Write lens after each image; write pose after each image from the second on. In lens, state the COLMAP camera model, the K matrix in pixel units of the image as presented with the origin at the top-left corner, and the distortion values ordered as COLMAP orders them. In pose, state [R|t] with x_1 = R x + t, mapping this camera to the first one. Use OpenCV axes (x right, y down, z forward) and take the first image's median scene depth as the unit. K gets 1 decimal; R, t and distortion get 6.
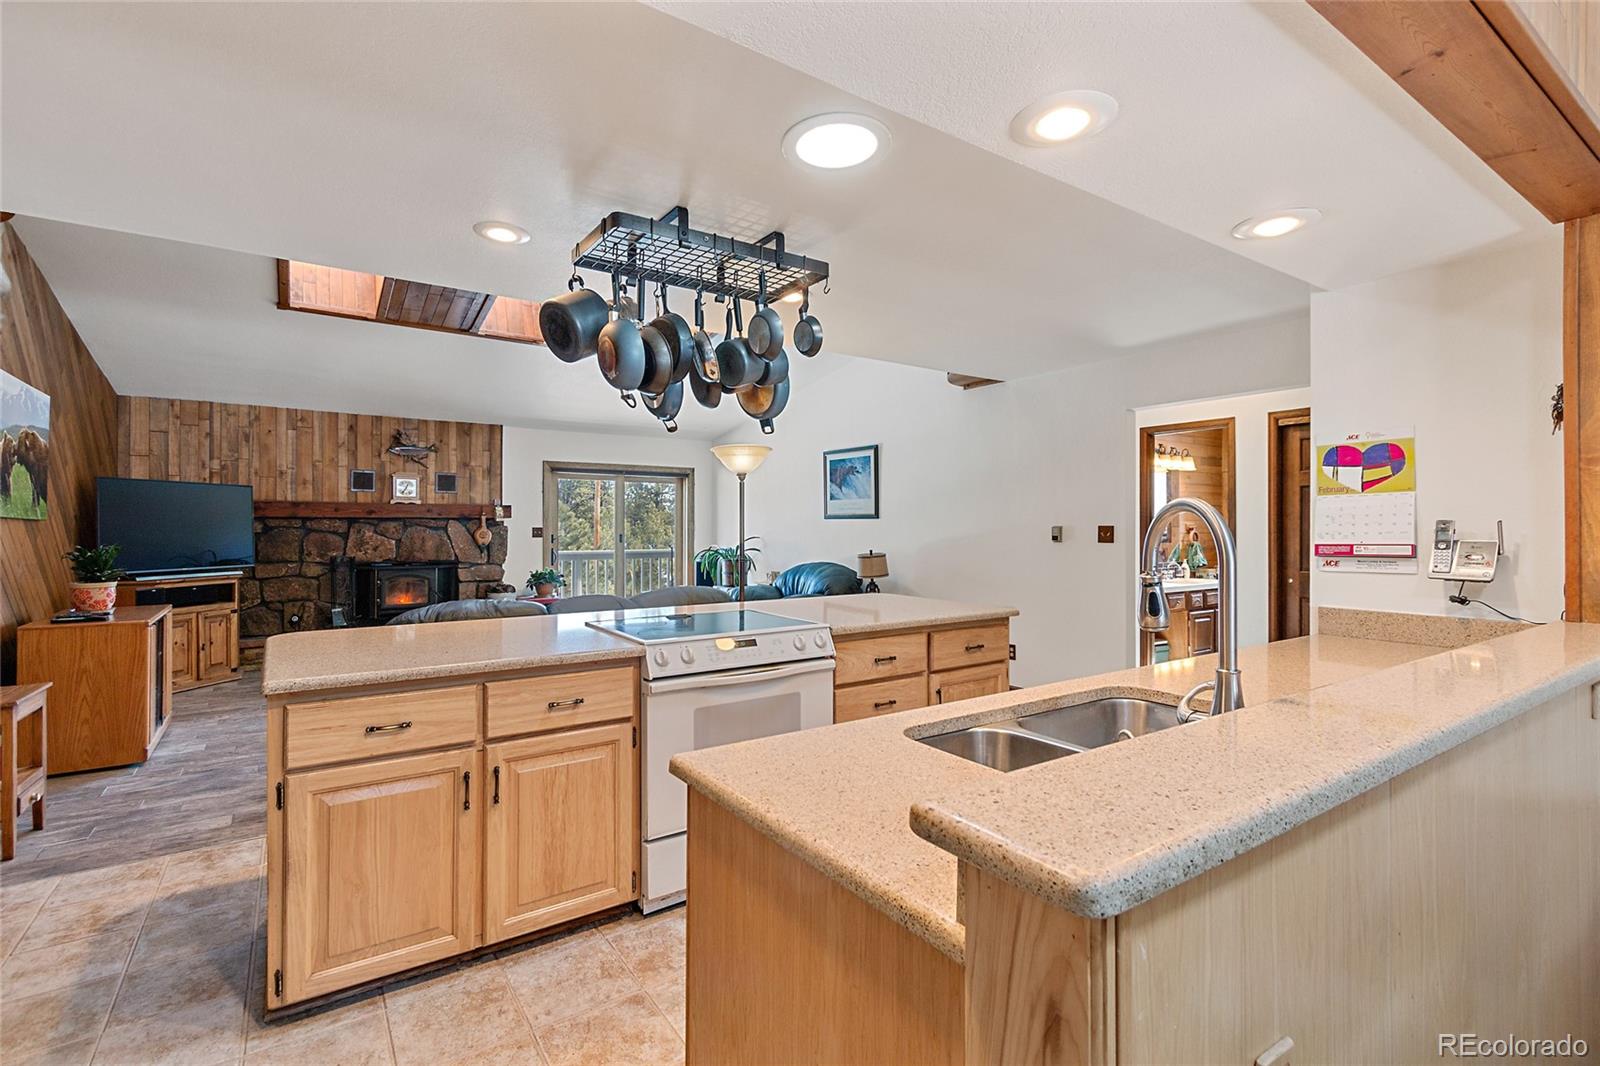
lens RADIAL K [[728.2, 0, 798.0], [0, 728.2, 525.6], [0, 0, 1]] dist [0.013802, -0.007060]
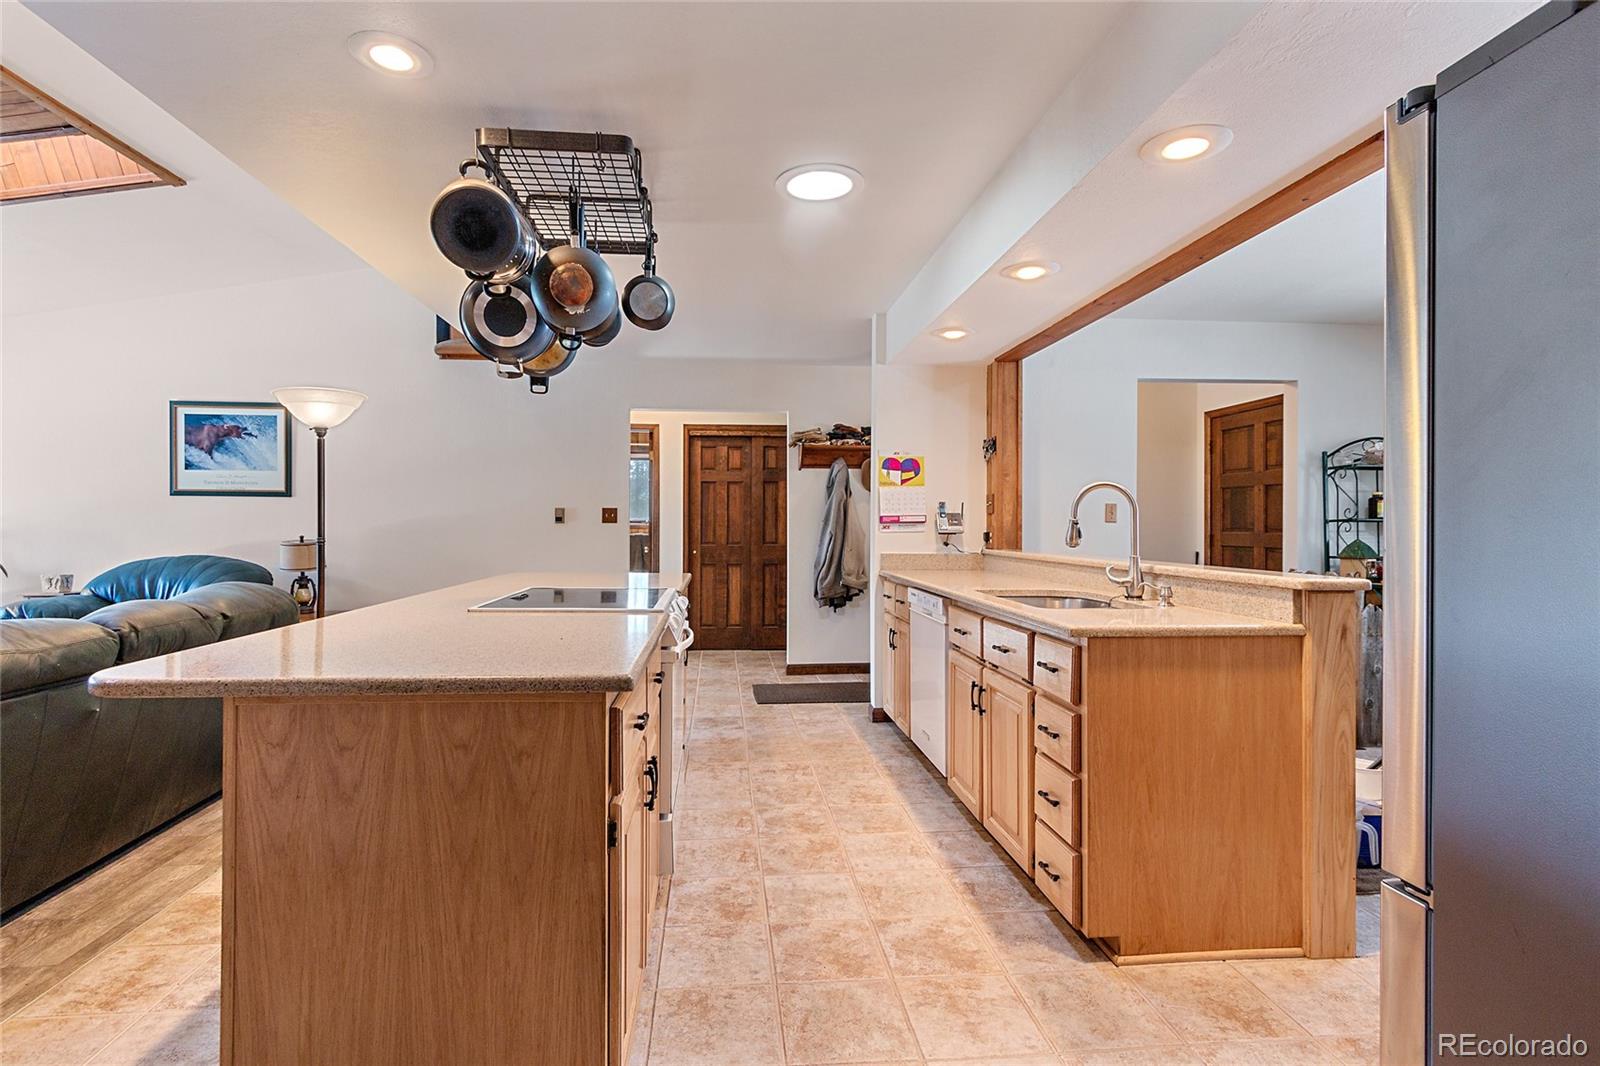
lens RADIAL K [[767.2, 0, 773.6], [0, 767.2, 523.6], [0, 0, 1]] dist [-0.000963, -0.001029]
pose [[0.497392, 0.001650, 0.867524, -0.342618], [-0.004820, 0.999988, 0.000862, 0.015758], [-0.867513, -0.004610, 0.497394, 0.128935]]
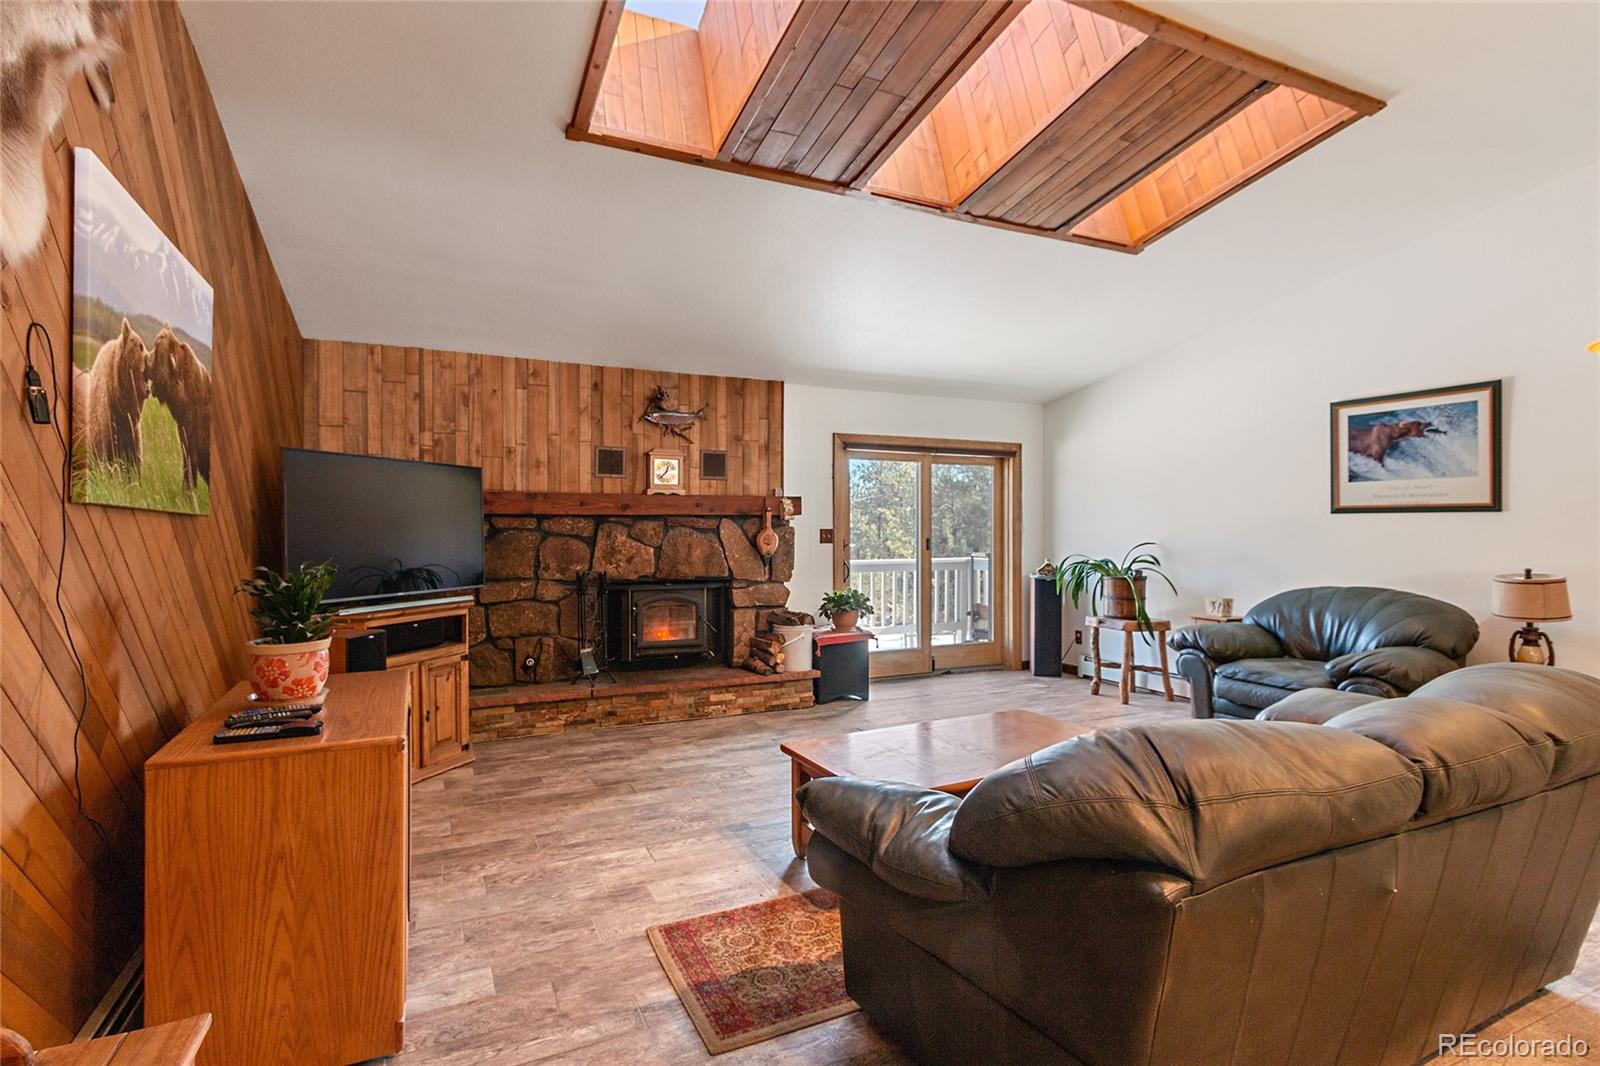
lens RADIAL K [[770.0, 0, 800.0], [0, 770.0, 533.0], [0, 0, 1]] dist [-0.000322, -0.000916]
pose [[0.988163, -0.001362, -0.153402, -0.324402], [0.002427, 0.999974, 0.006752, 0.001506], [0.153389, -0.007044, 0.988141, 0.323531]]
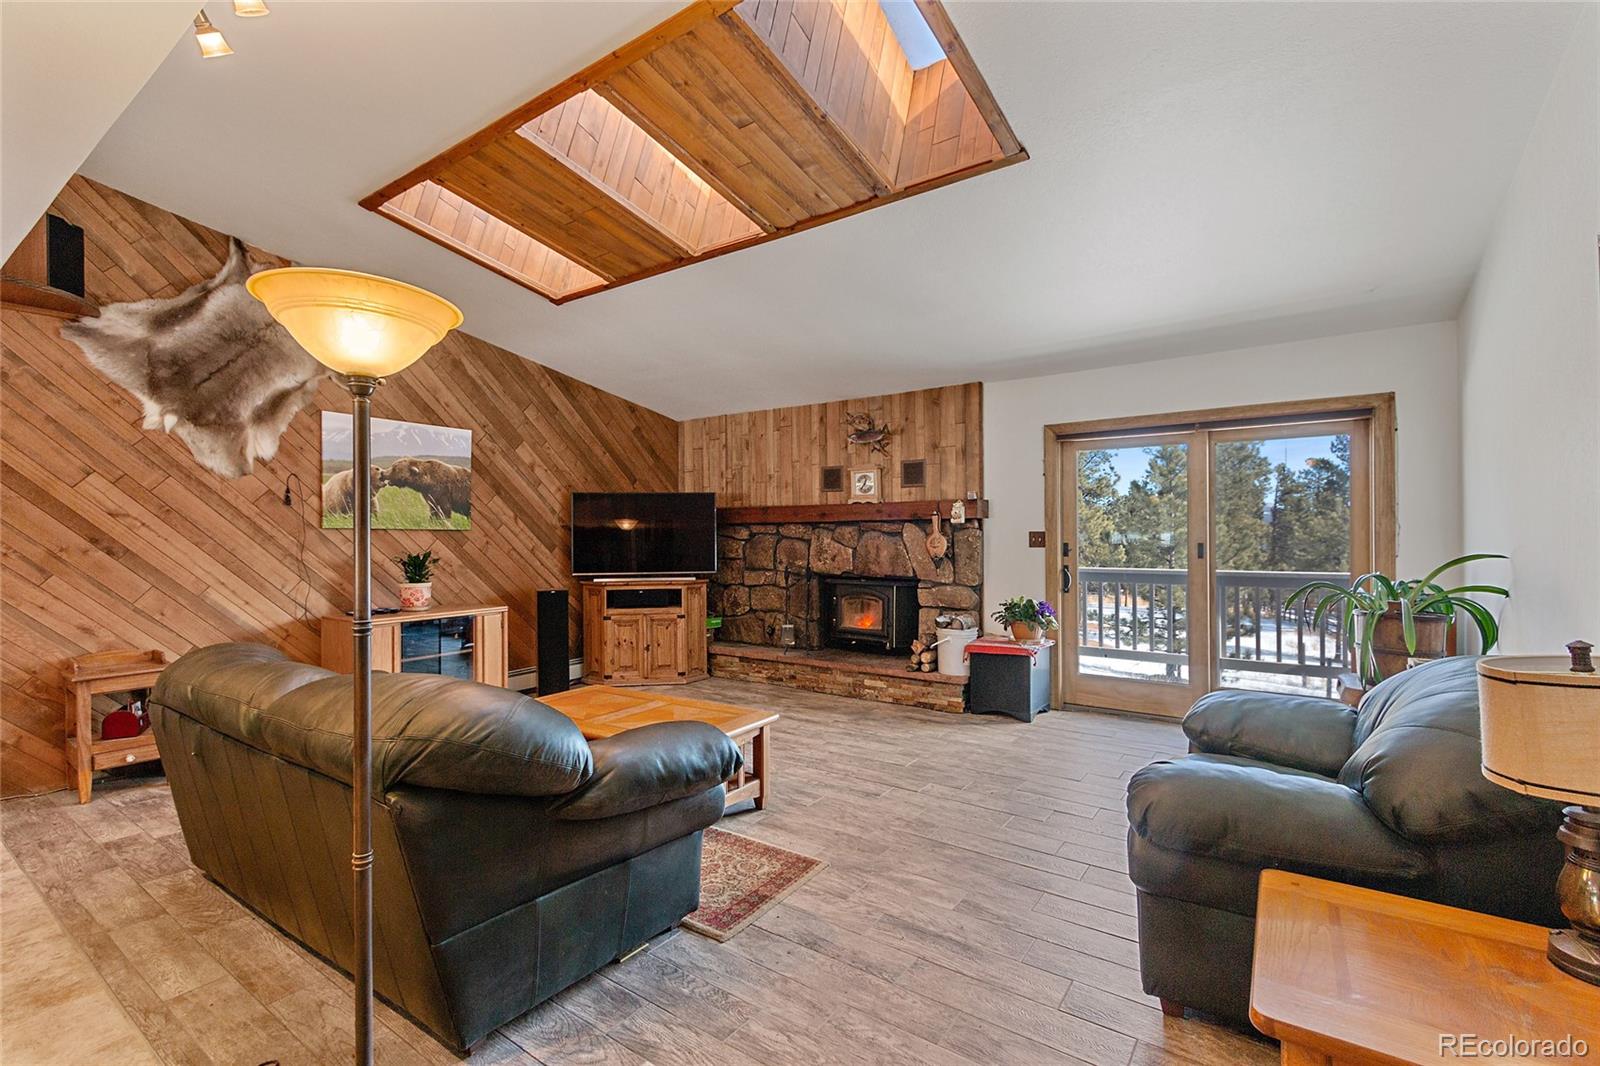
lens RADIAL K [[727.3, 0, 780.0], [0, 727.3, 536.4], [0, 0, 1]] dist [-0.002535, 0.001335]
pose [[0.341640, -0.000440, -0.939831, 0.198980], [0.009040, 0.999955, 0.002818, 0.003412], [0.939787, -0.009459, 0.341629, 0.690828]]
